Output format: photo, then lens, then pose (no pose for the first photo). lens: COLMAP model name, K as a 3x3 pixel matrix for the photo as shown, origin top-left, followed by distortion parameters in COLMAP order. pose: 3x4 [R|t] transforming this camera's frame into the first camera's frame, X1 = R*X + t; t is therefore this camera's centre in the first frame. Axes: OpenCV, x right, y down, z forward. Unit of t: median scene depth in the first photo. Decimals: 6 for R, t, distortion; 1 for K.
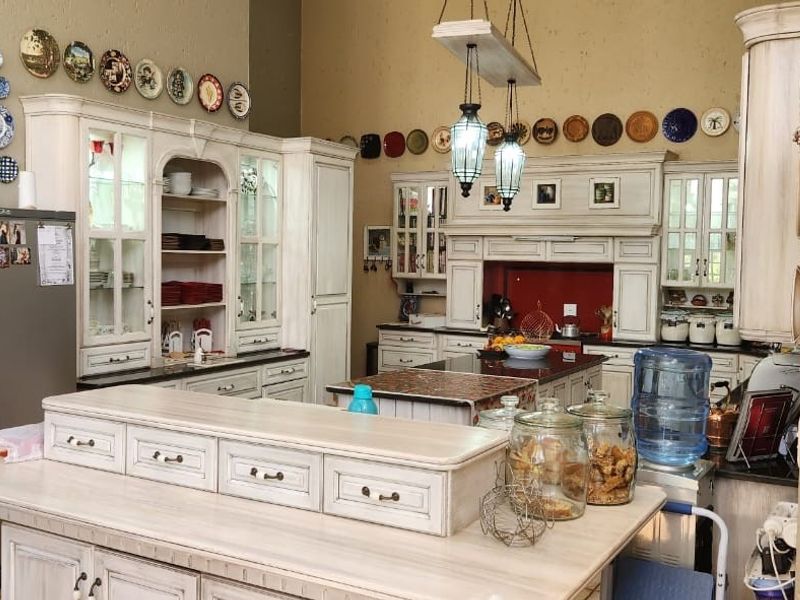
lens RADIAL K [[847.6, 0, 400.0], [0, 847.6, 300.0], [0, 0, 1]] dist [0.059956, 0.001599]
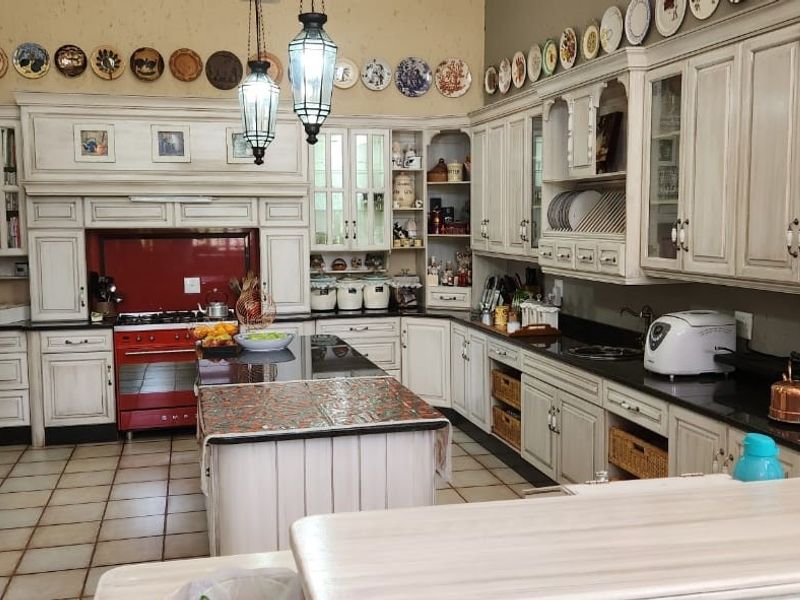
lens RADIAL K [[847.6, 0, 400.0], [0, 847.6, 300.0], [0, 0, 1]] dist [0.059956, 0.001599]
pose [[0.733589, -0.089746, 0.673642, -0.231658], [0.056345, 0.995861, 0.071314, -0.023270], [-0.677254, -0.014359, 0.735609, 0.262556]]
